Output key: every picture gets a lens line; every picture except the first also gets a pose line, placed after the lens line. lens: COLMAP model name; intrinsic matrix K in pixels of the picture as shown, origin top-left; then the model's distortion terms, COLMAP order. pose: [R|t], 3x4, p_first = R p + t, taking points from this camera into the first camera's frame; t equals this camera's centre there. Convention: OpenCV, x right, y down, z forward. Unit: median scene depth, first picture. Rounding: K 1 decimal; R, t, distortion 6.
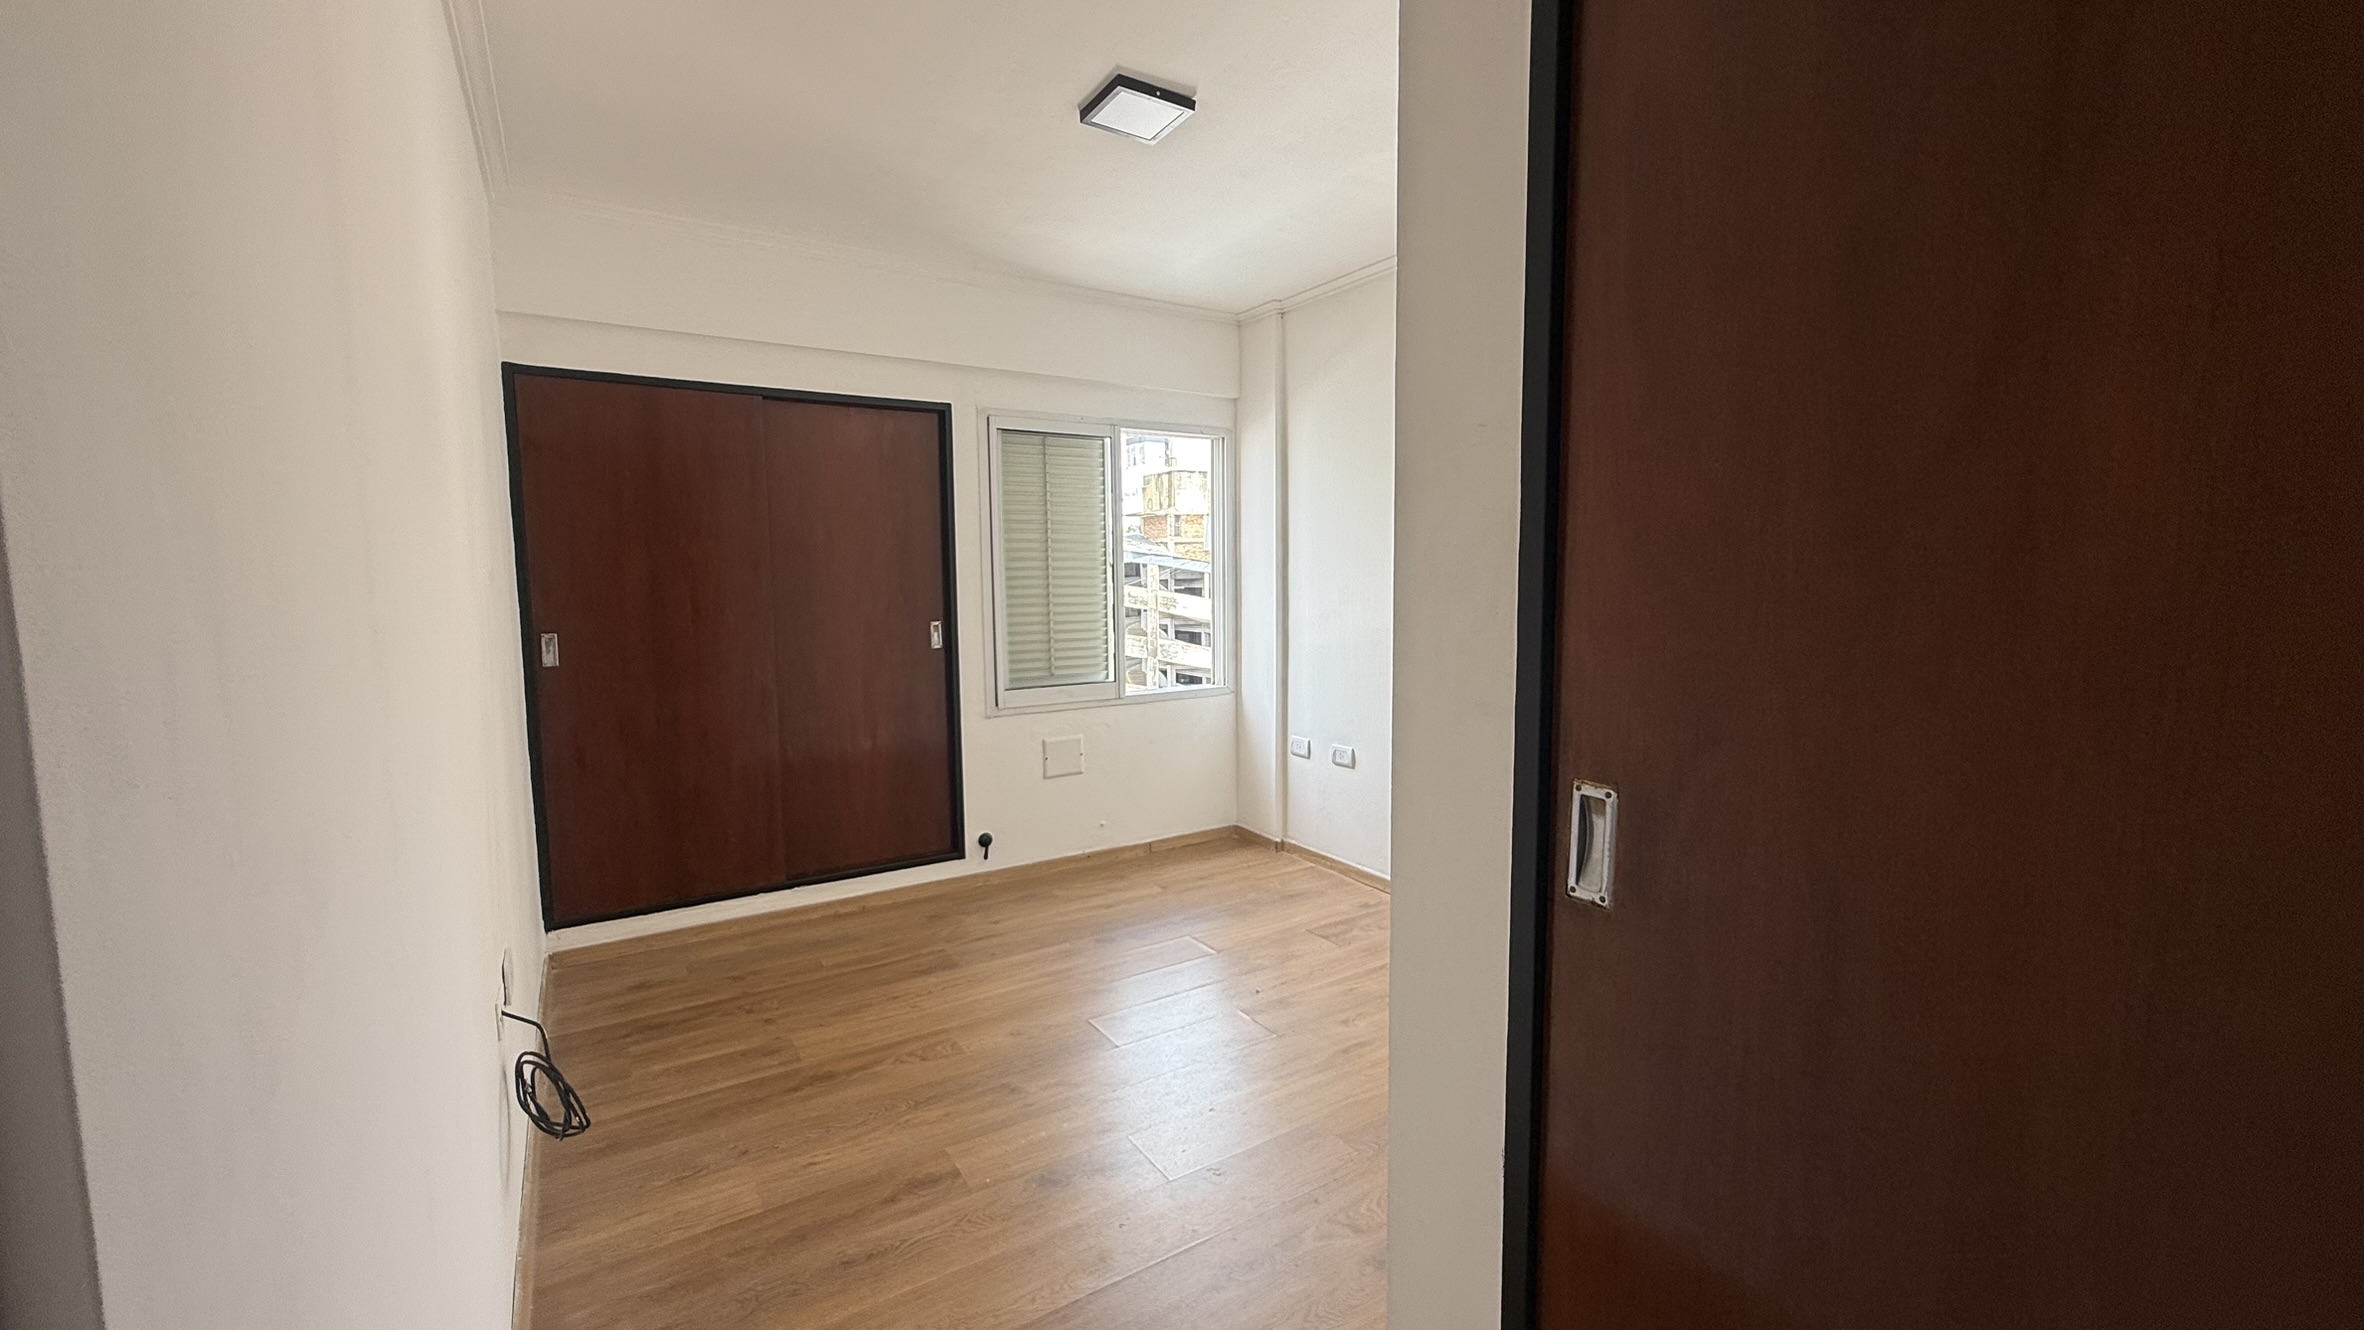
lens RADIAL K [[936.1, 0, 1183.1], [0, 936.1, 664.9], [0, 0, 1]] dist [0.001223, 0.000148]
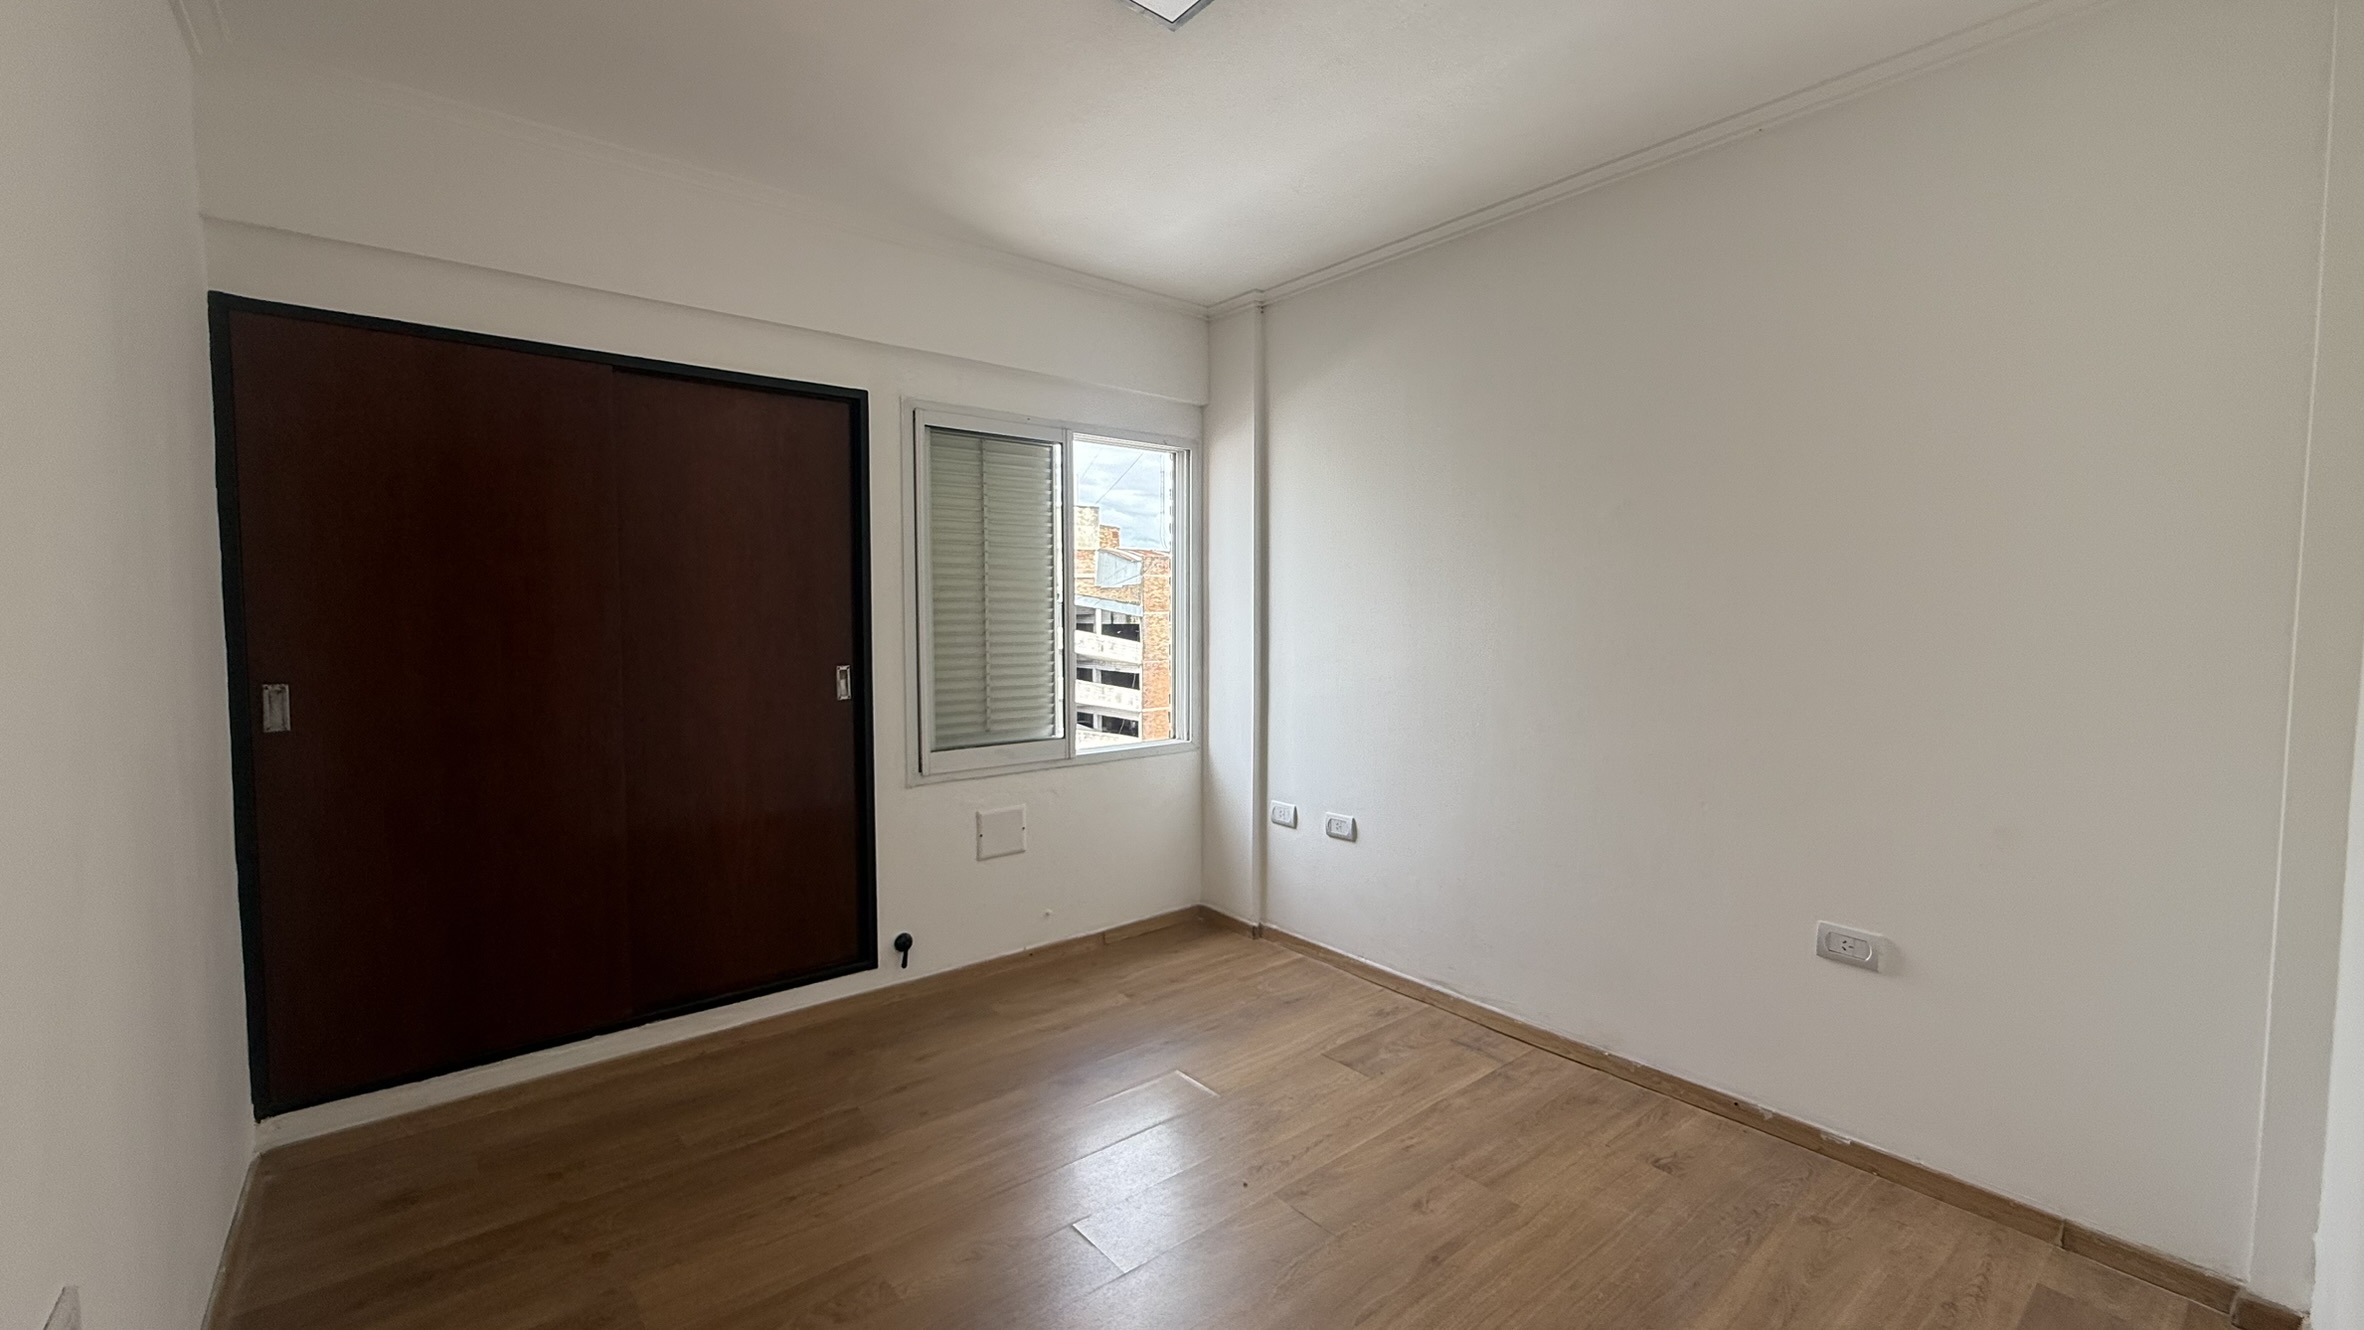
lens RADIAL K [[936.1, 0, 1181.5], [0, 936.1, 665.3], [0, 0, 1]] dist [0.001223, 0.000148]
pose [[0.992980, 0.003684, 0.118222, -0.074841], [0.000817, 0.999277, -0.038008, -0.016486], [-0.118277, 0.037838, 0.992259, 0.186471]]
